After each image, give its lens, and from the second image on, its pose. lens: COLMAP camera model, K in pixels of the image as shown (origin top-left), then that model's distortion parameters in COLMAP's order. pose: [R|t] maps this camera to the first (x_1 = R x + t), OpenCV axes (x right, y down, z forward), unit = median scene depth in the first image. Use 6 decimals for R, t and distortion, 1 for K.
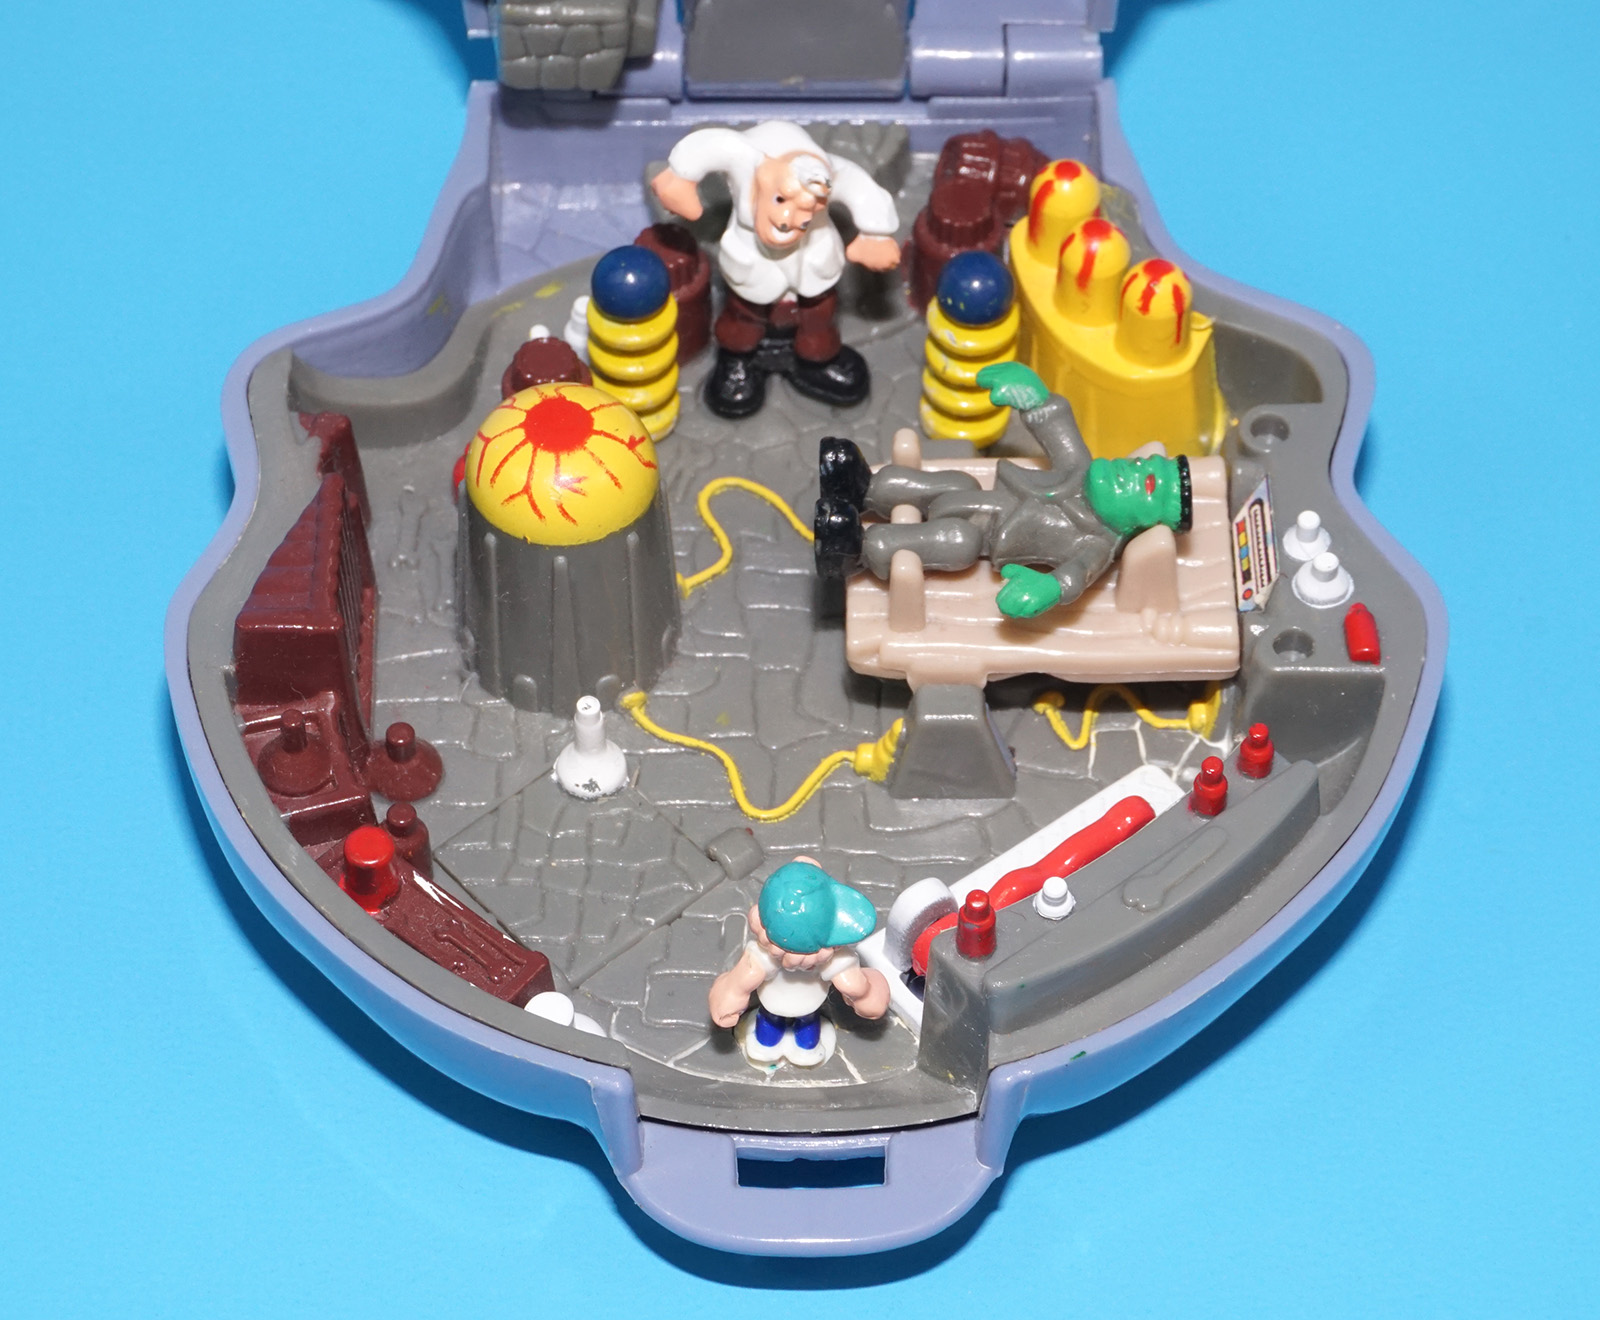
lens RADIAL K [[5222.8, 0, 800.0], [0, 5222.8, 660.0], [0, 0, 1]] dist [0.281450, -0.075749]
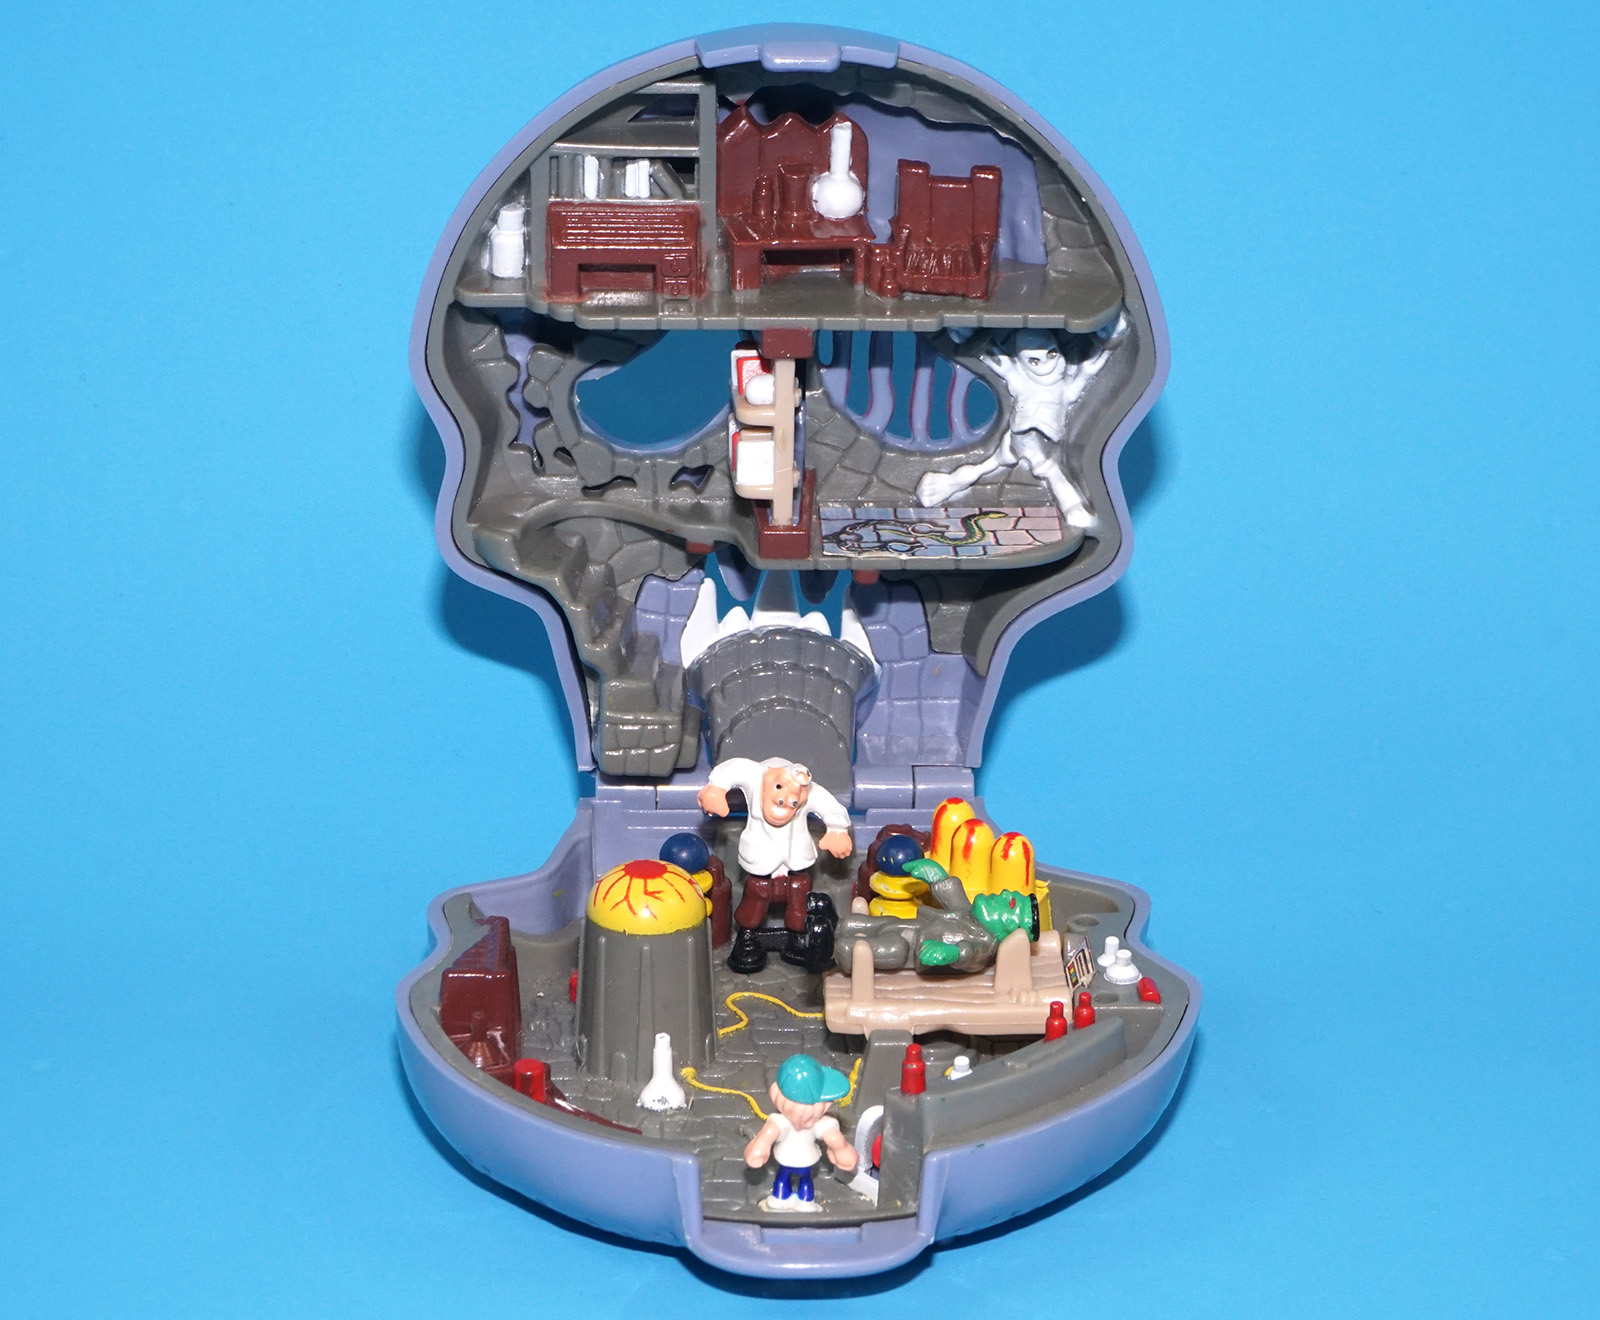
lens RADIAL K [[5222.8, 0, 800.0], [0, 5222.8, 660.0], [0, 0, 1]] dist [0.281450, -0.075749]
pose [[0.999566, 0.000120, 0.029464, -0.045062], [0.015759, 0.842760, -0.538059, 0.753587], [-0.024896, 0.538289, 0.842392, -0.388028]]
